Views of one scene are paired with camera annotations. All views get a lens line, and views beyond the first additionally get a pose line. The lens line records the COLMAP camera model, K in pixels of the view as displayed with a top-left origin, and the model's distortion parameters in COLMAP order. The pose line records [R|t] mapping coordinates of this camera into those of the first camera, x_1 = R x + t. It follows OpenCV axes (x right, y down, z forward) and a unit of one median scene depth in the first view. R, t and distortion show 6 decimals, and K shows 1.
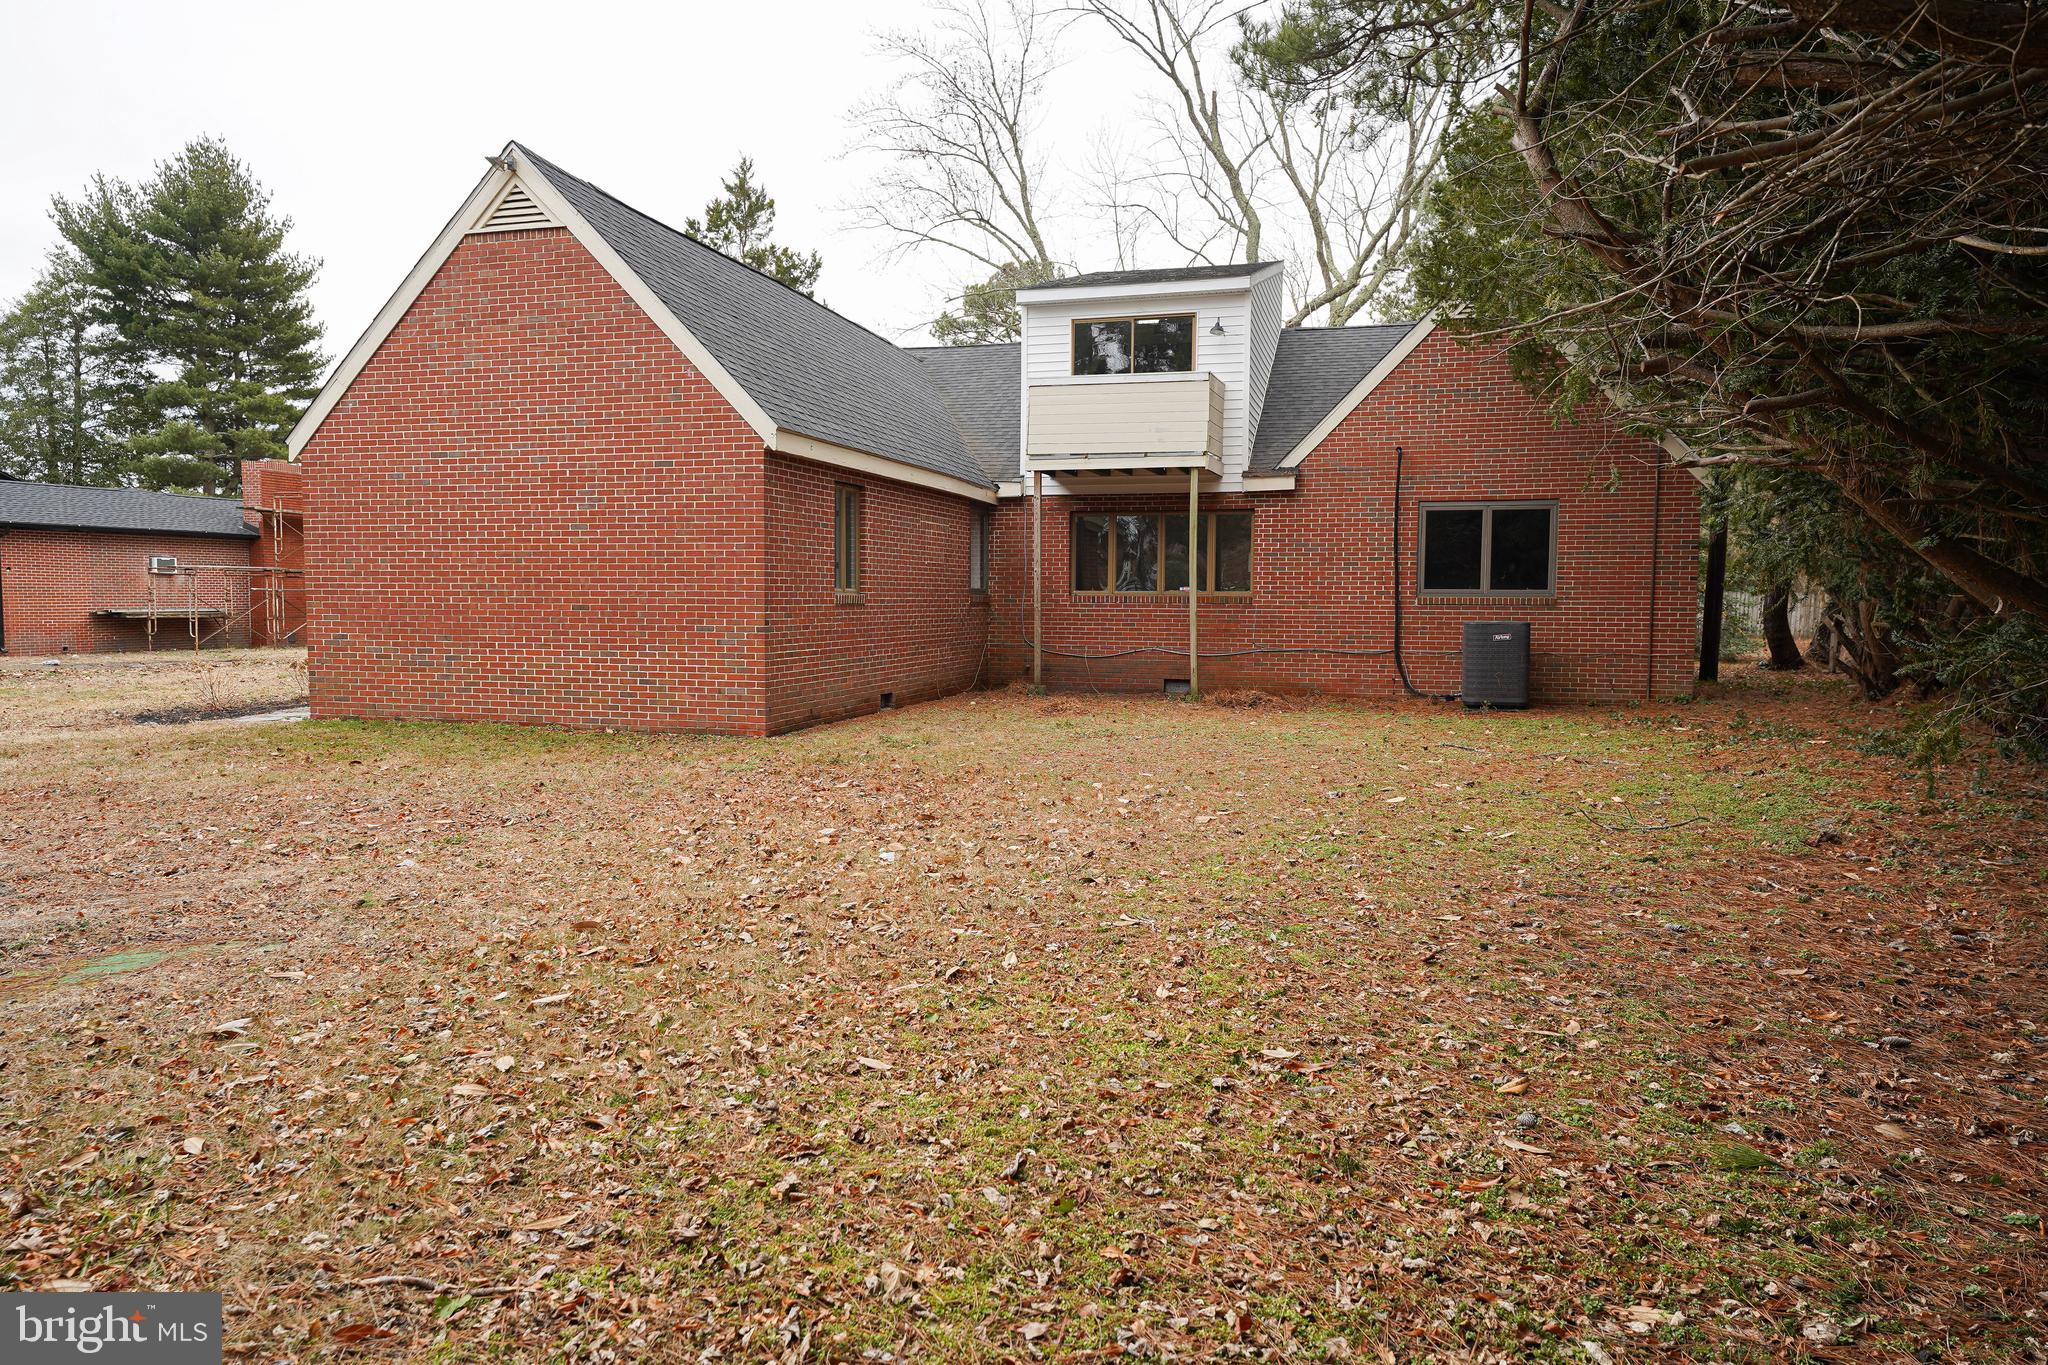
lens RADIAL K [[1333.7, 0, 1014.6], [0, 1333.7, 682.6], [0, 0, 1]] dist [0.016547, -0.000514]
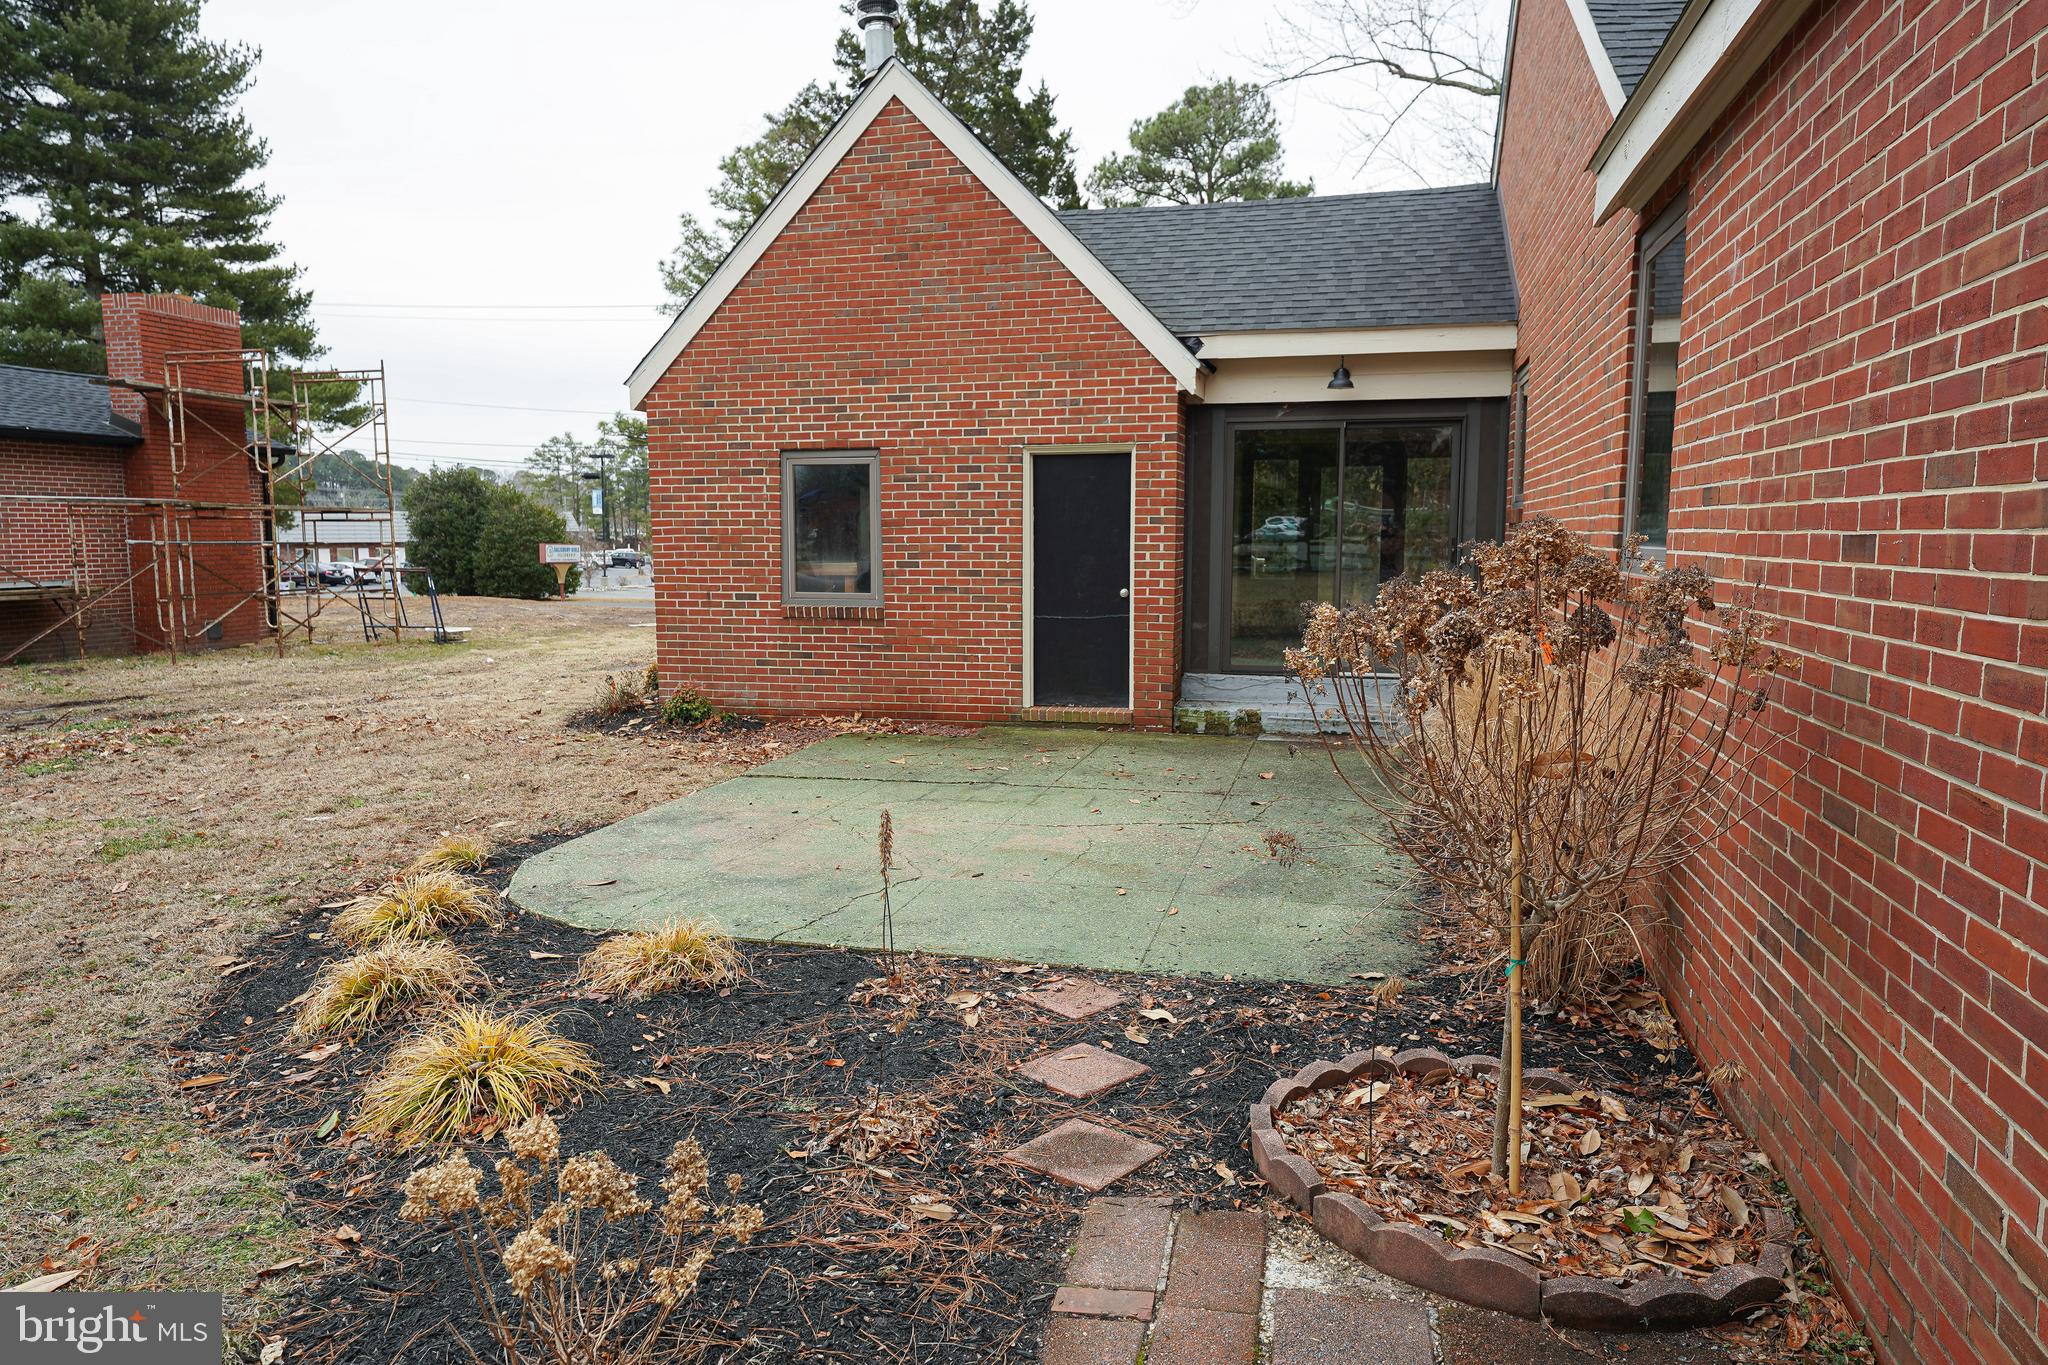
lens RADIAL K [[1373.1, 0, 1006.2], [0, 1373.1, 673.3], [0, 0, 1]] dist [0.023848, -0.003306]
pose [[0.999975, -0.006266, 0.003273, -0.590606], [0.006146, 0.999351, 0.035494, -0.091407], [-0.003493, -0.035473, 0.999365, 1.175874]]
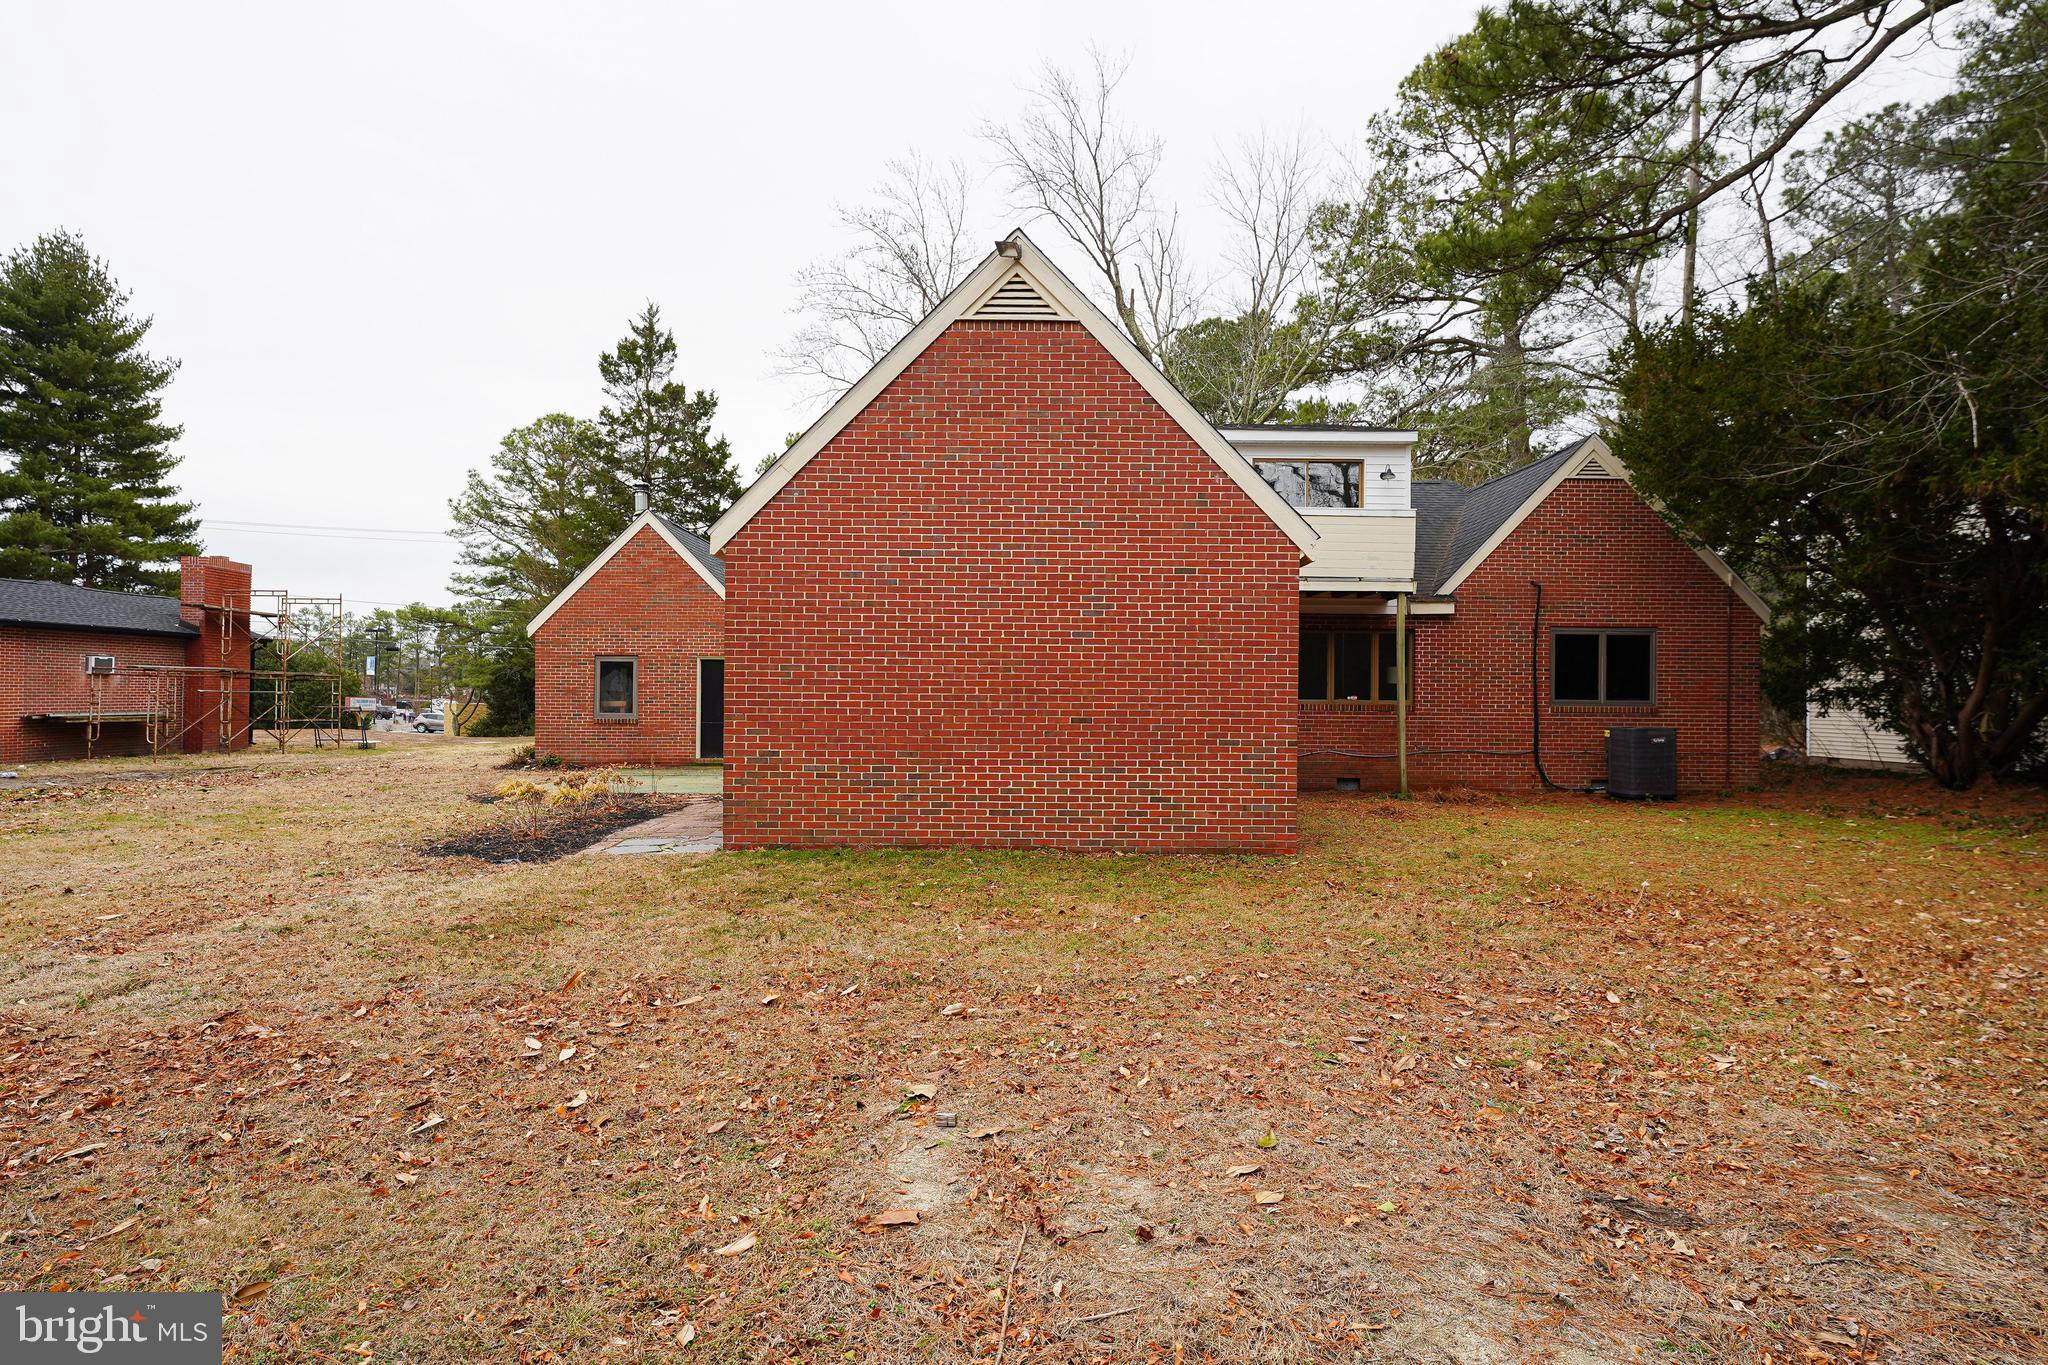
lens RADIAL K [[1078.3, 0, 1015.4], [0, 1078.3, 686.2], [0, 0, 1]] dist [-0.002657, 0.000344]
pose [[0.960010, 0.006461, 0.279891, -0.570945], [0.014111, 0.997346, -0.071424, -0.026638], [-0.279610, 0.072518, 0.957371, 0.287211]]
